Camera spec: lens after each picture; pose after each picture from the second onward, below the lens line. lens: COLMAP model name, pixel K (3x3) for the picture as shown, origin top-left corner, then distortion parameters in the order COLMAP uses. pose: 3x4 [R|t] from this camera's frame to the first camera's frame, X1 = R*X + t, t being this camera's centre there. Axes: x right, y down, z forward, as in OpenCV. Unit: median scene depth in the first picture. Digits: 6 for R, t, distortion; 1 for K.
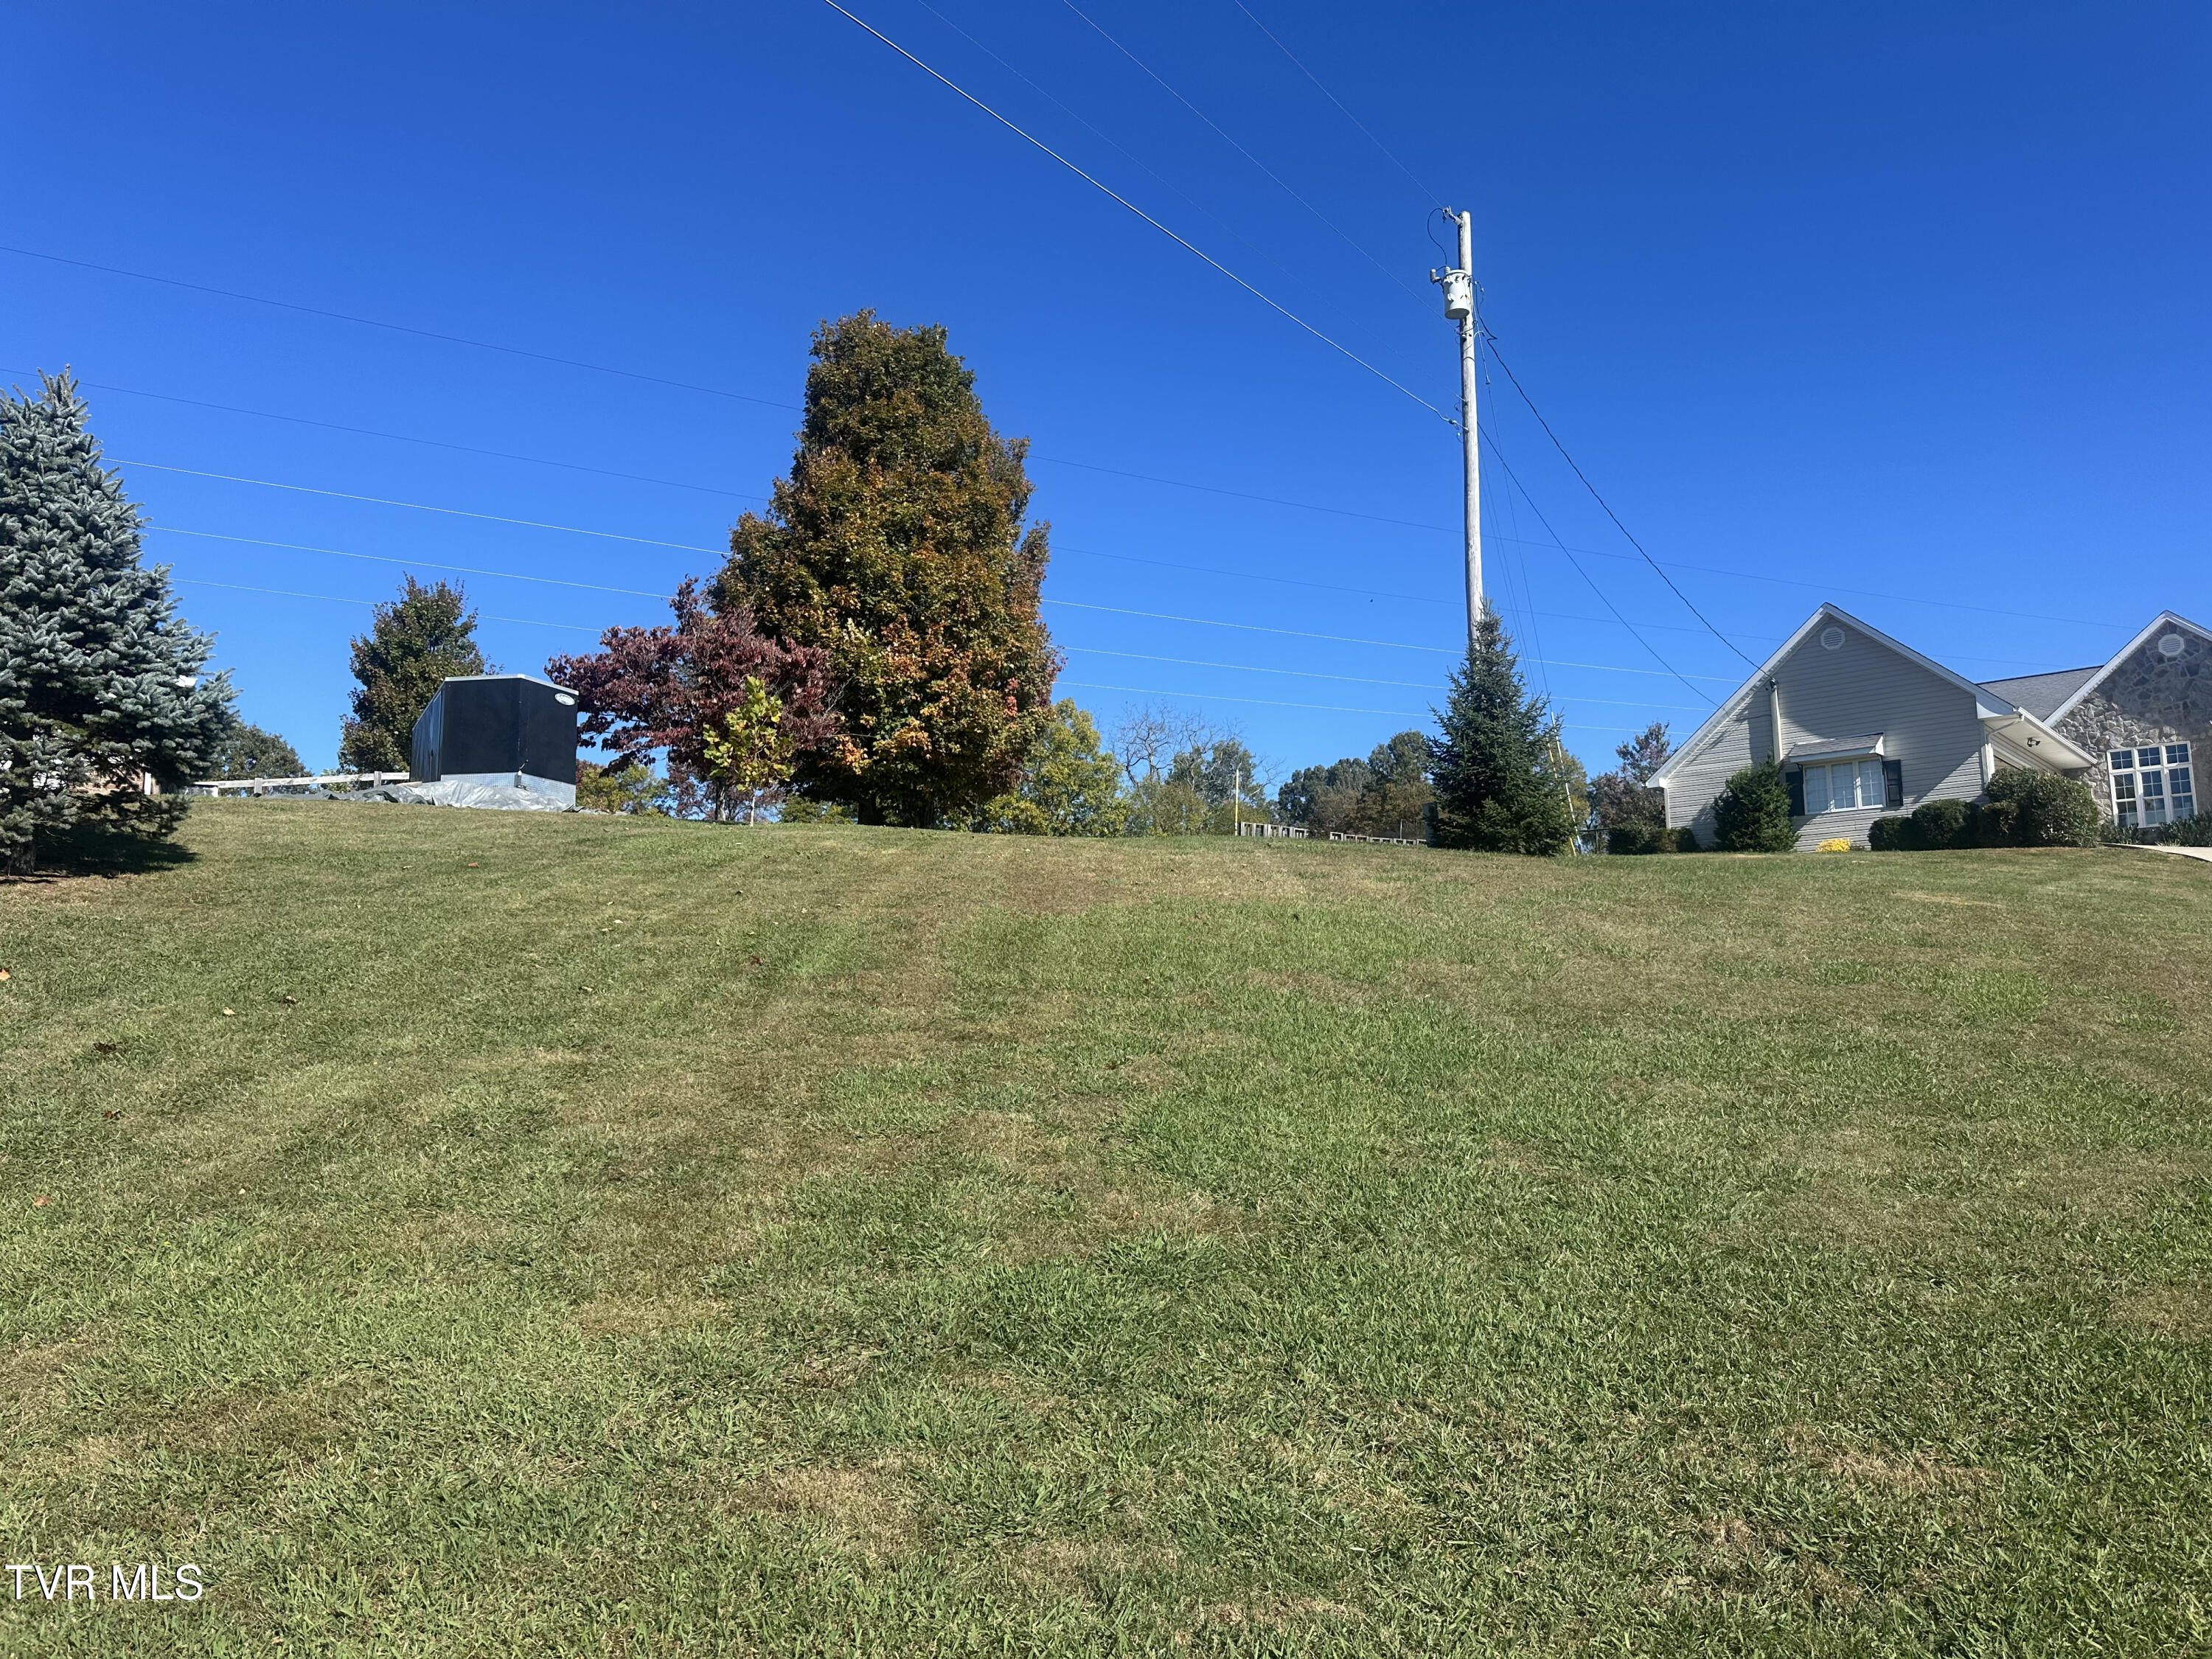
lens RADIAL K [[1558.9, 0, 1109.4], [0, 1558.9, 840.1], [0, 0, 1]] dist [0.060234, -0.050729]
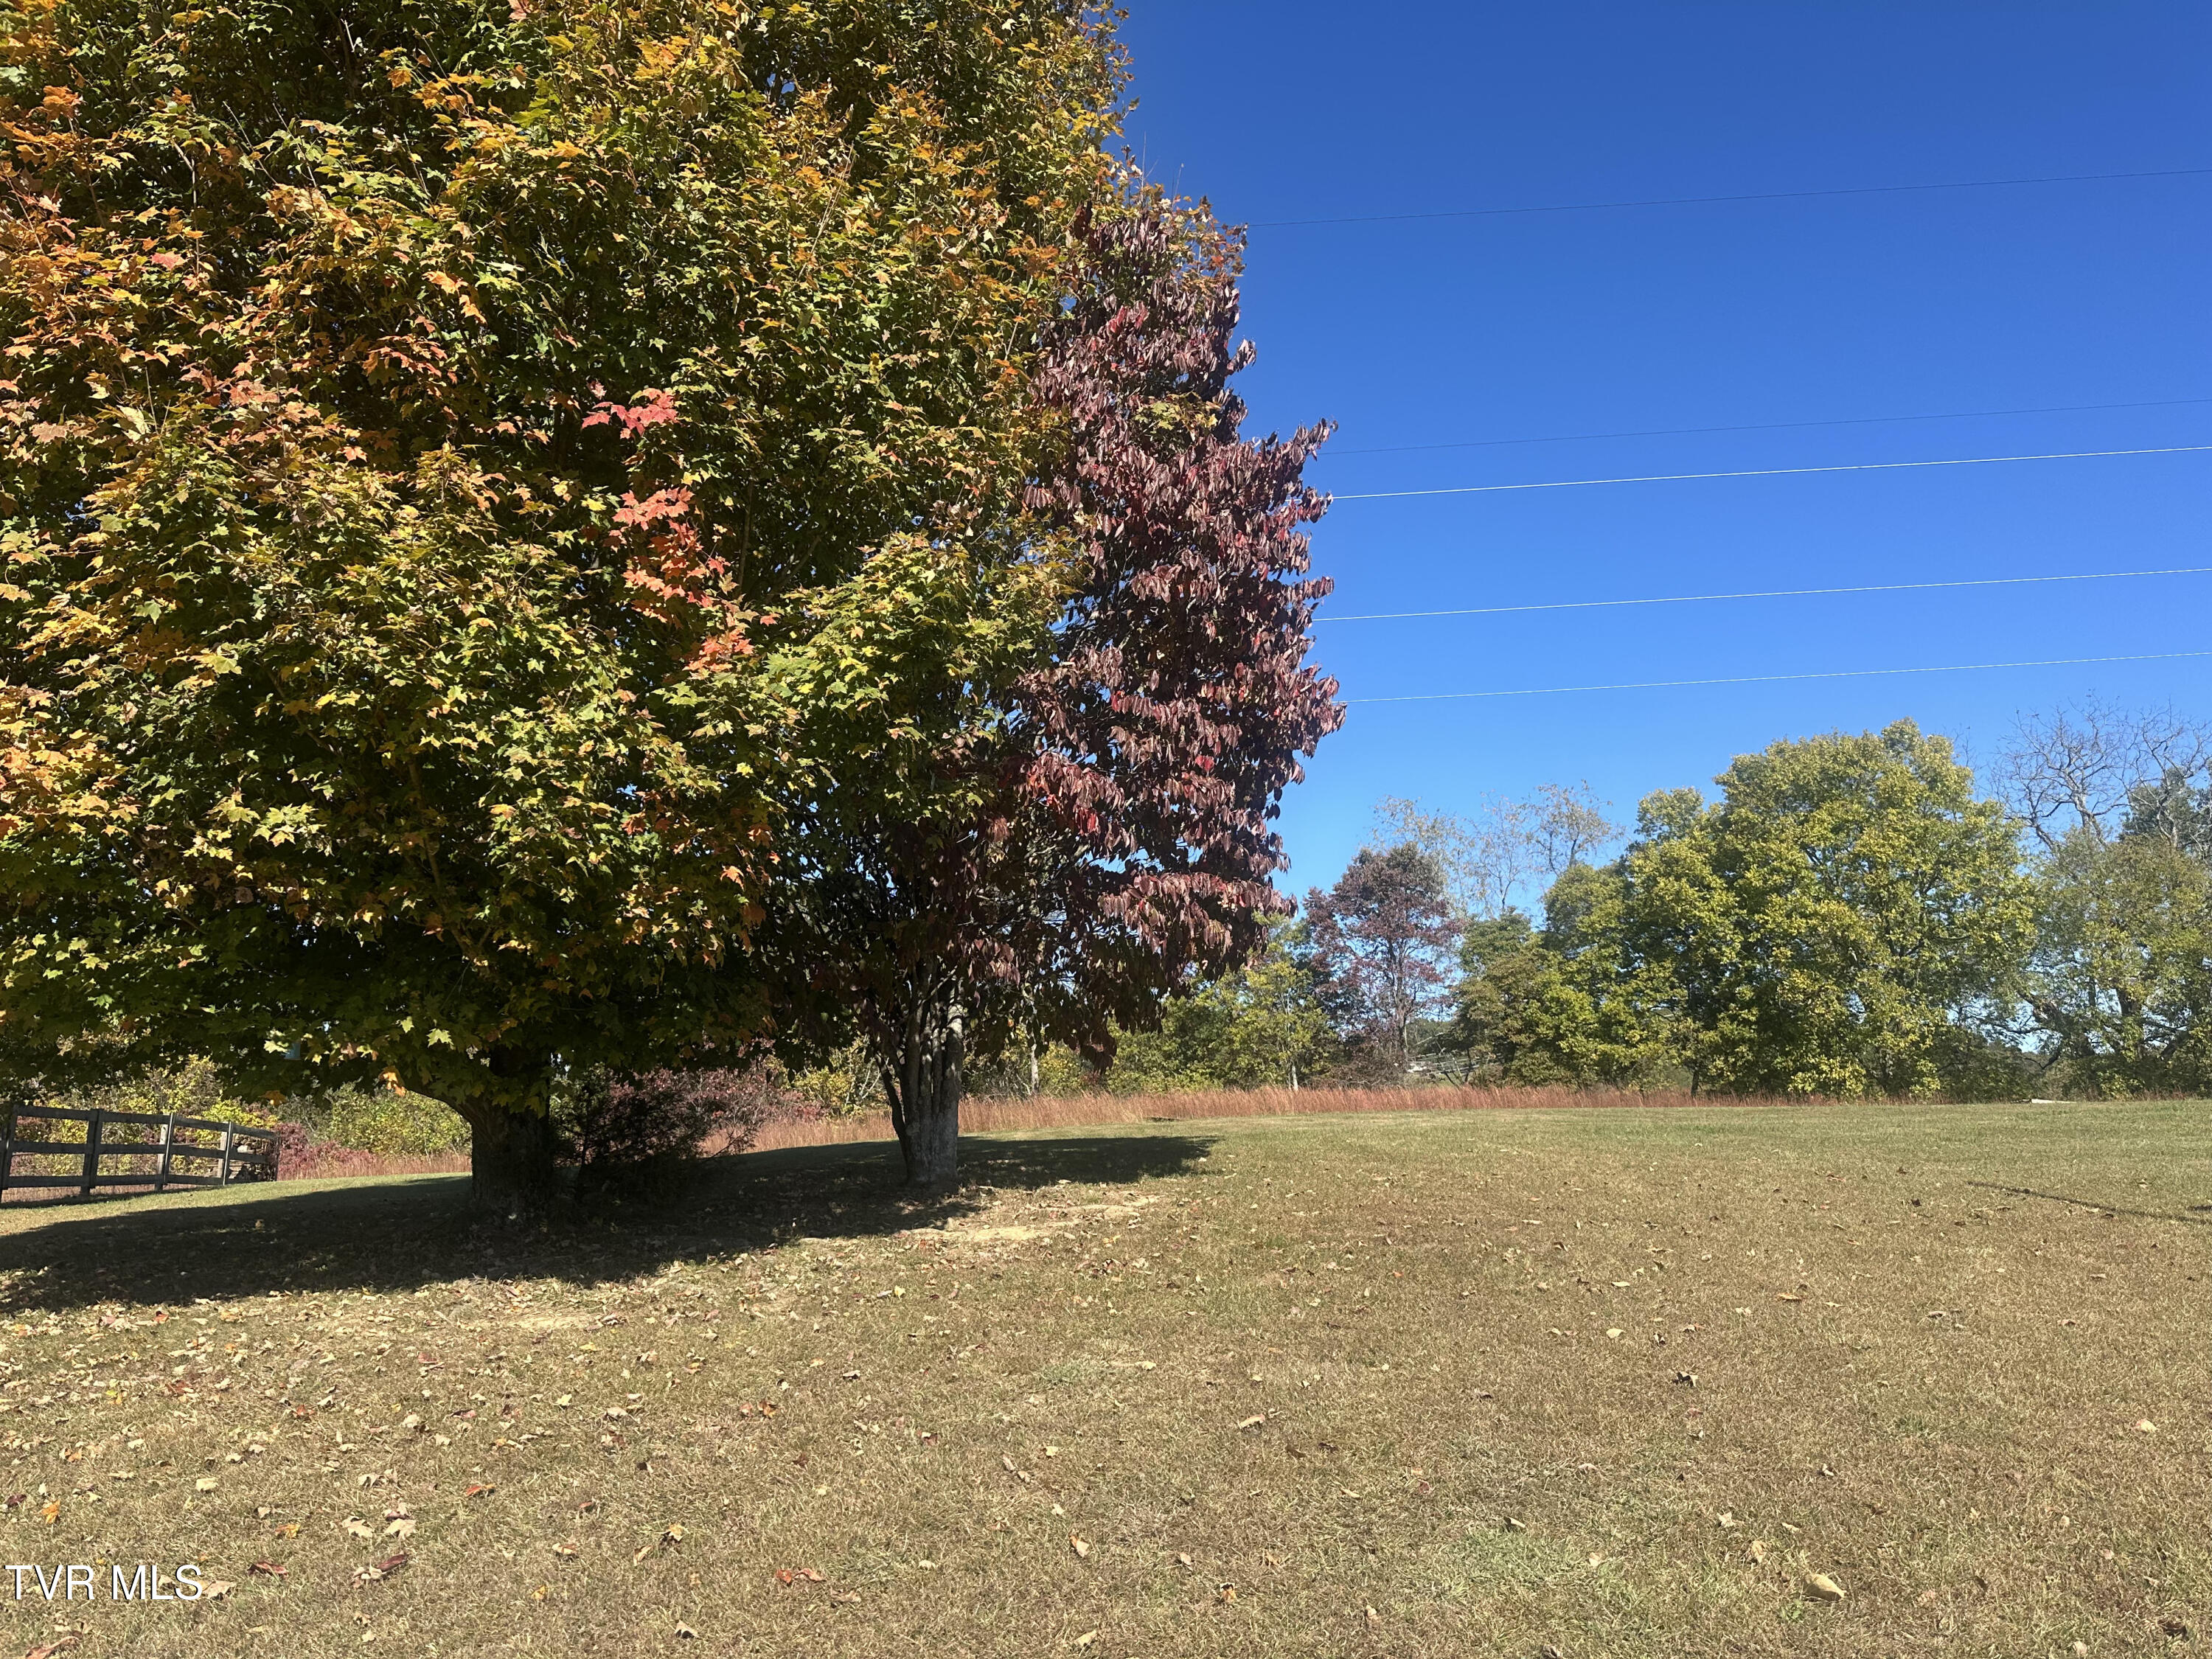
lens RADIAL K [[1558.9, 0, 1114.1], [0, 1558.9, 831.9], [0, 0, 1]] dist [0.060234, -0.050729]
pose [[0.849371, -0.126988, -0.512291, 0.060249], [0.087224, 0.991051, -0.101047, -0.036902], [0.520538, 0.041142, 0.852846, 0.912928]]
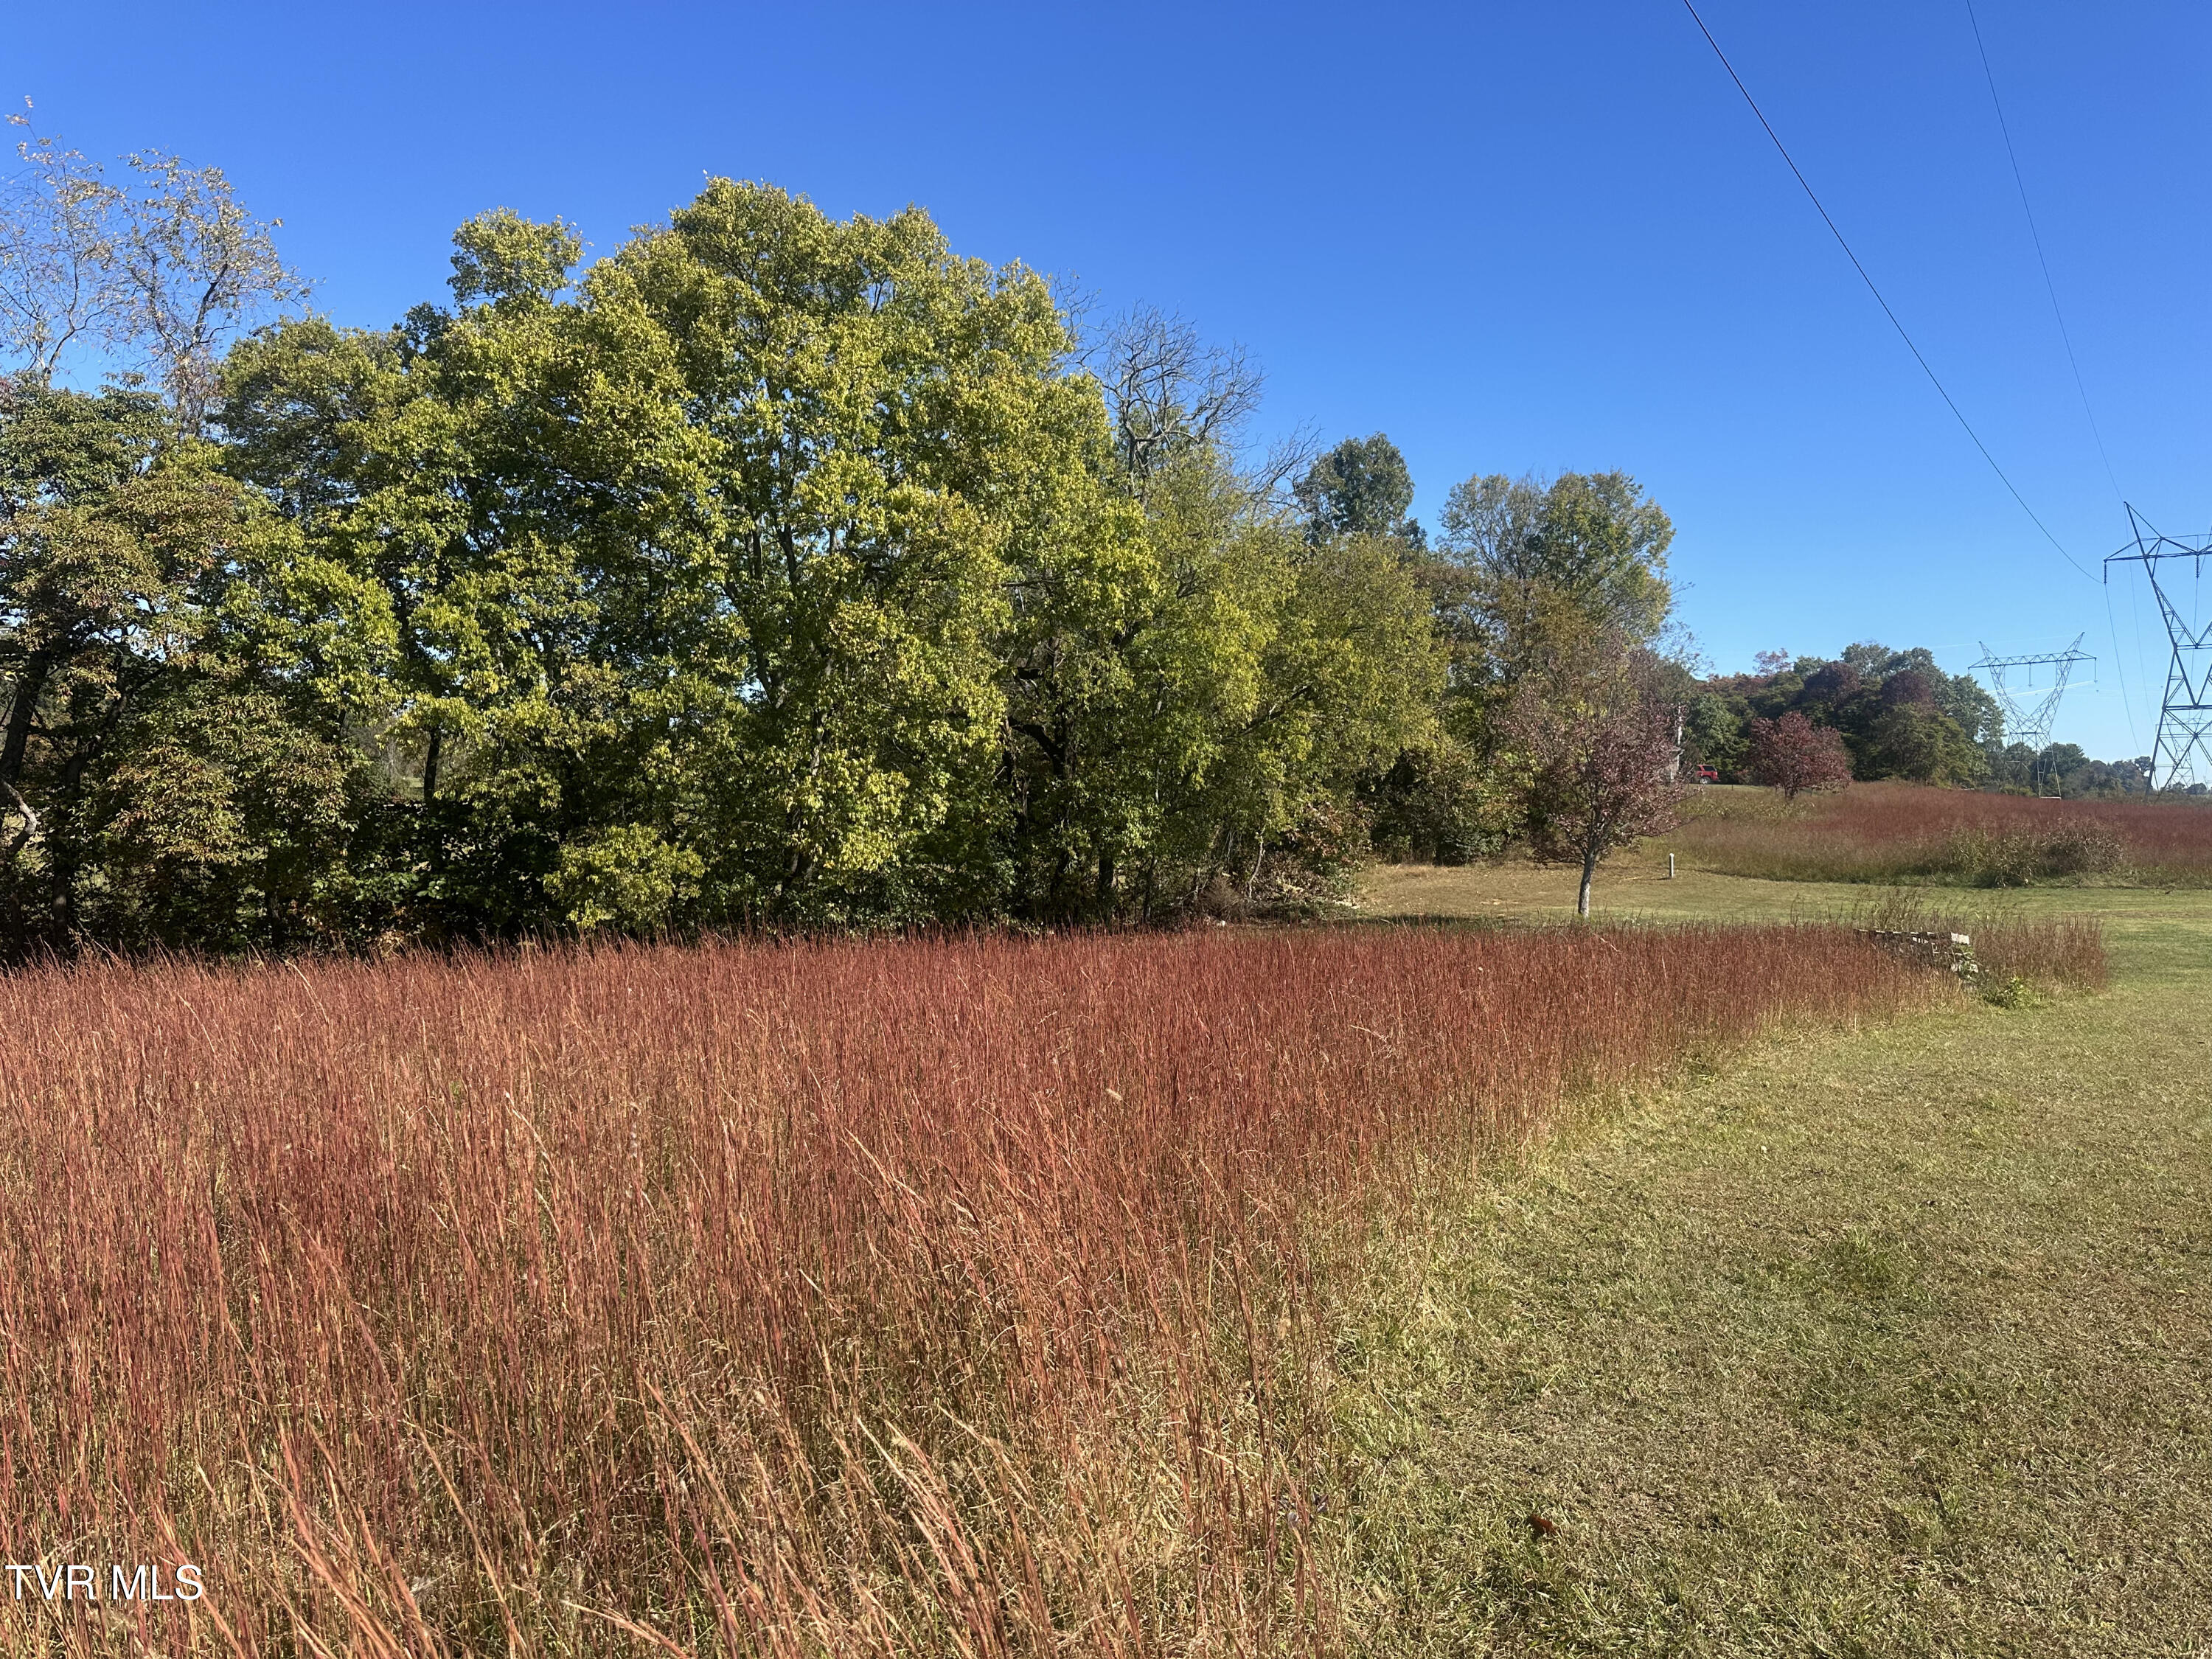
lens RADIAL K [[1558.9, 0, 1120.3], [0, 1558.9, 828.8], [0, 0, 1]] dist [0.060234, -0.050729]
pose [[0.901020, 0.003547, 0.433763, -0.409831], [-0.066520, 0.989269, 0.130086, 0.004029], [-0.428647, -0.146064, 0.891587, 1.737233]]
